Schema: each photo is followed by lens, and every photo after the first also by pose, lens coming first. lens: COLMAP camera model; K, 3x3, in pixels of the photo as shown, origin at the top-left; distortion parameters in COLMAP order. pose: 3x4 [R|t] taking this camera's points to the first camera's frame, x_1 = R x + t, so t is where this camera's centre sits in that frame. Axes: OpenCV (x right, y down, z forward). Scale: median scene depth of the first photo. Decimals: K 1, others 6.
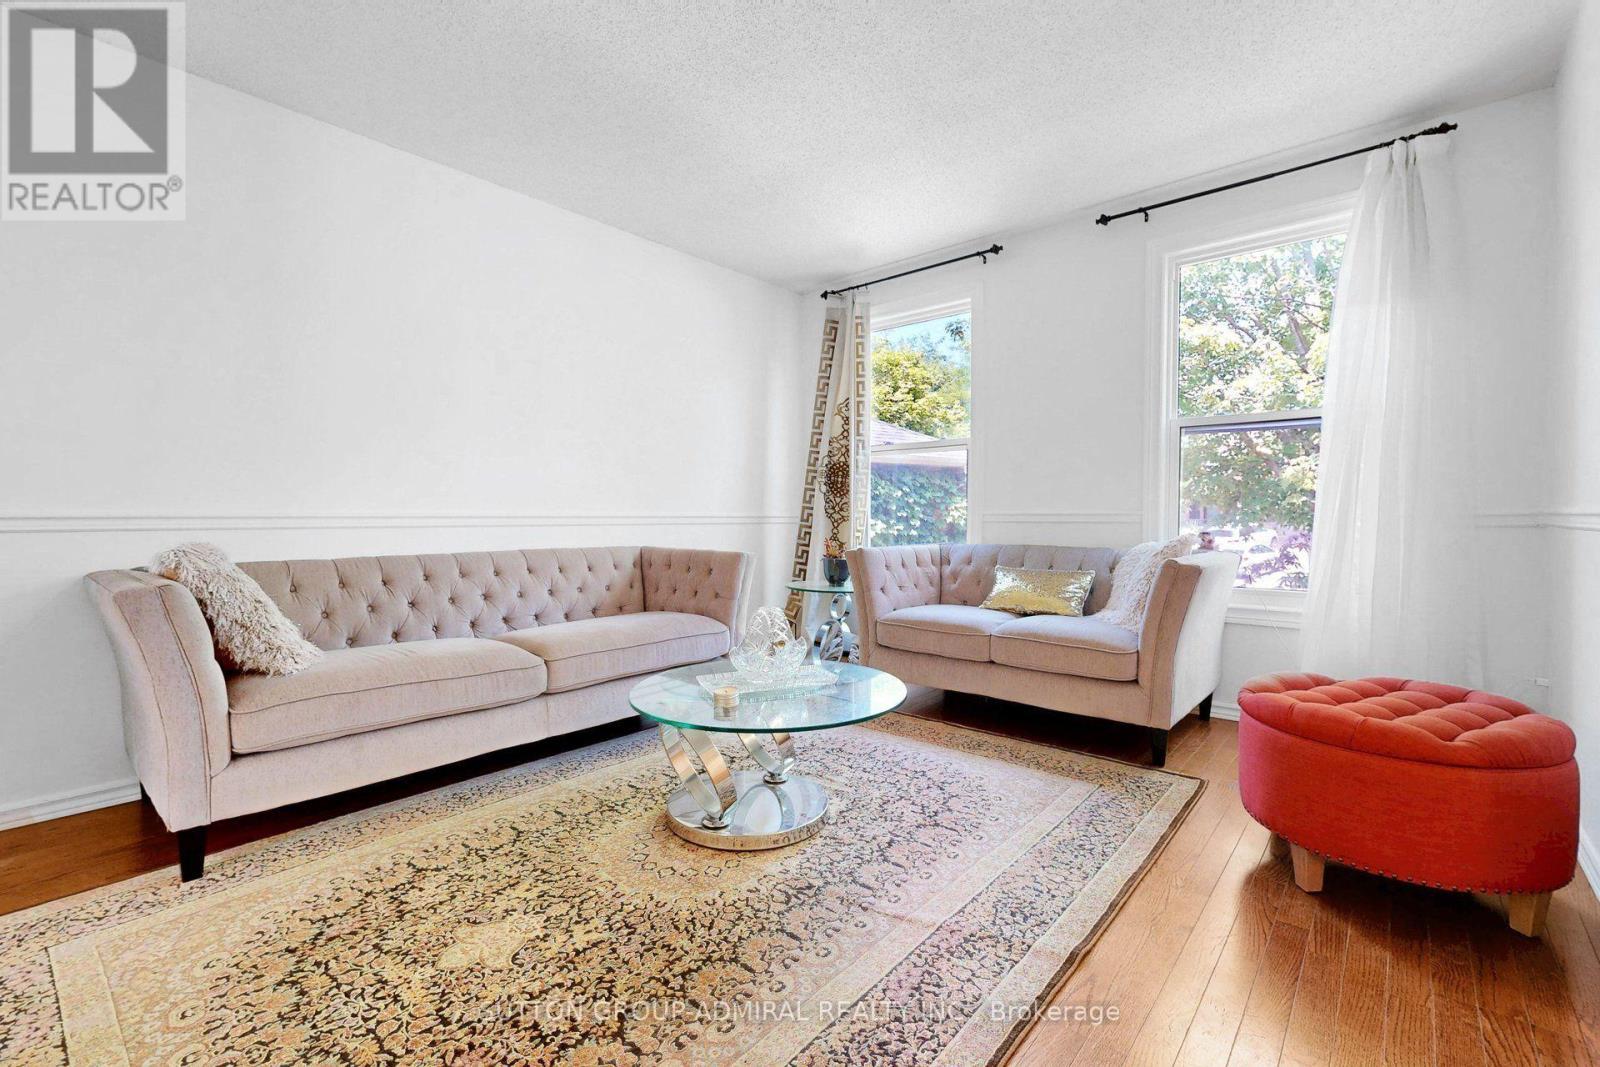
lens RADIAL K [[785.1, 0, 736.2], [0, 785.1, 540.3], [0, 0, 1]] dist [0.004273, 0.000193]
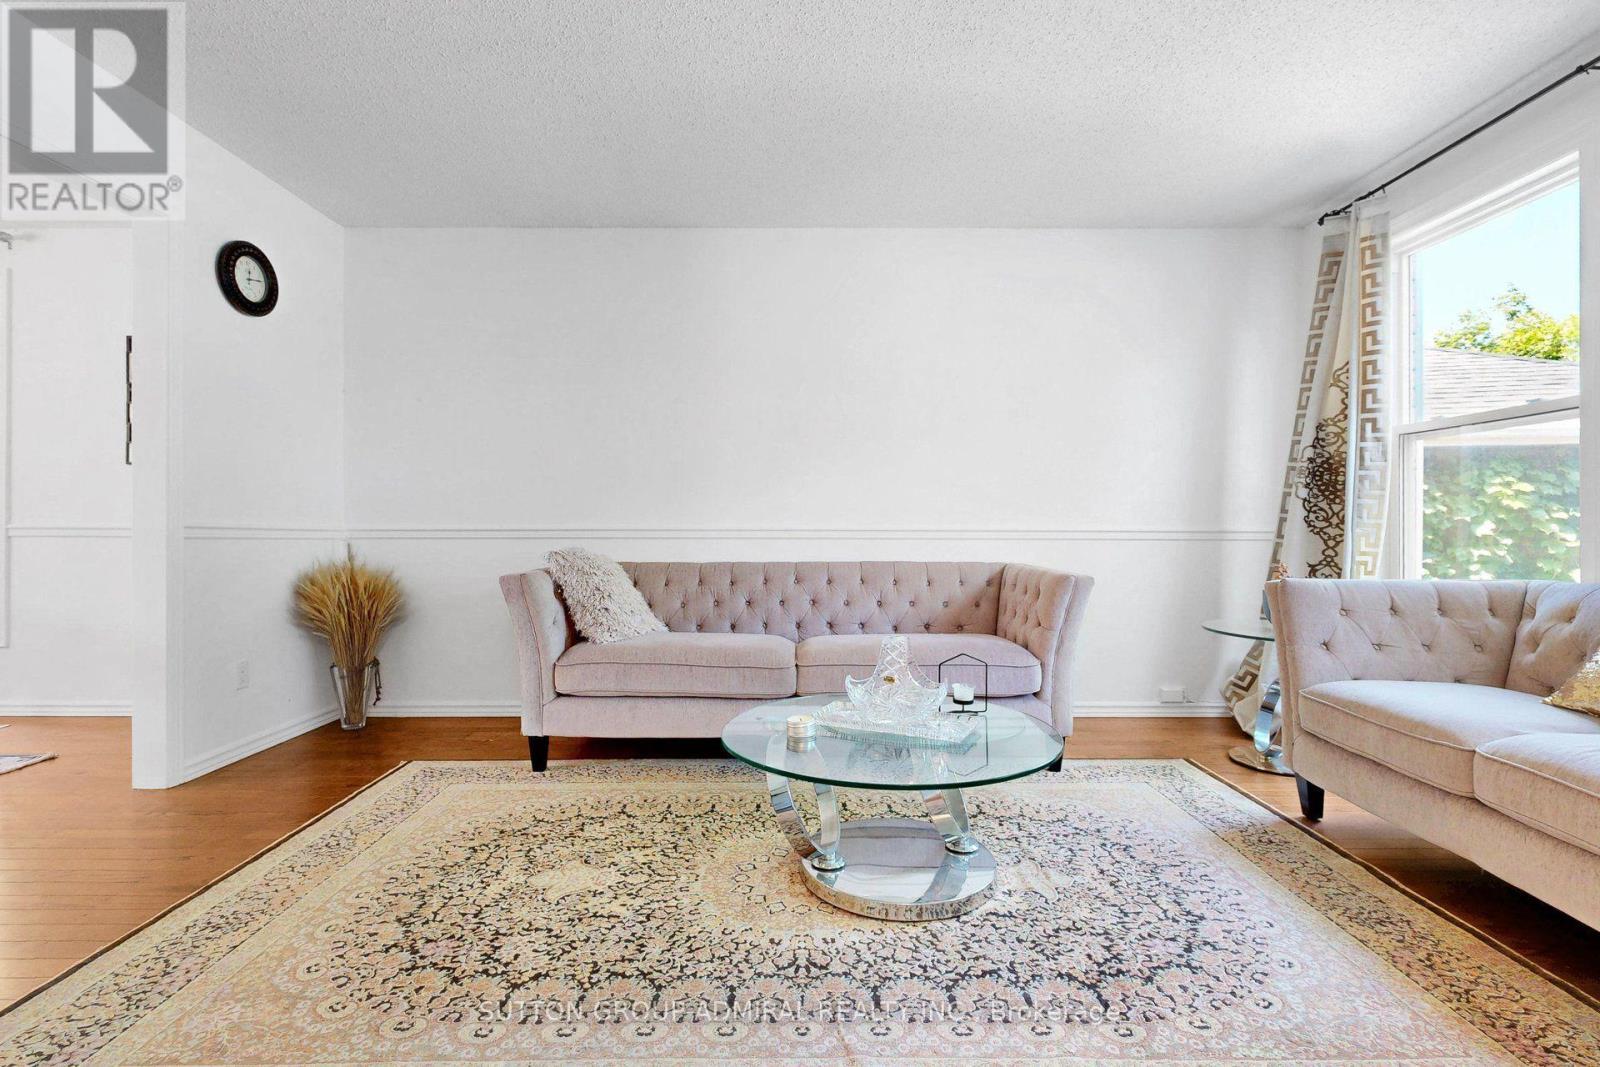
lens RADIAL K [[720.4, 0, 718.9], [0, 720.4, 530.7], [0, 0, 1]] dist [-0.000040, 0.000100]
pose [[0.638046, 0.006503, -0.769971, 0.515492], [-0.026573, 0.999555, -0.013578, -0.015903], [0.769540, 0.029124, 0.637934, 0.332569]]
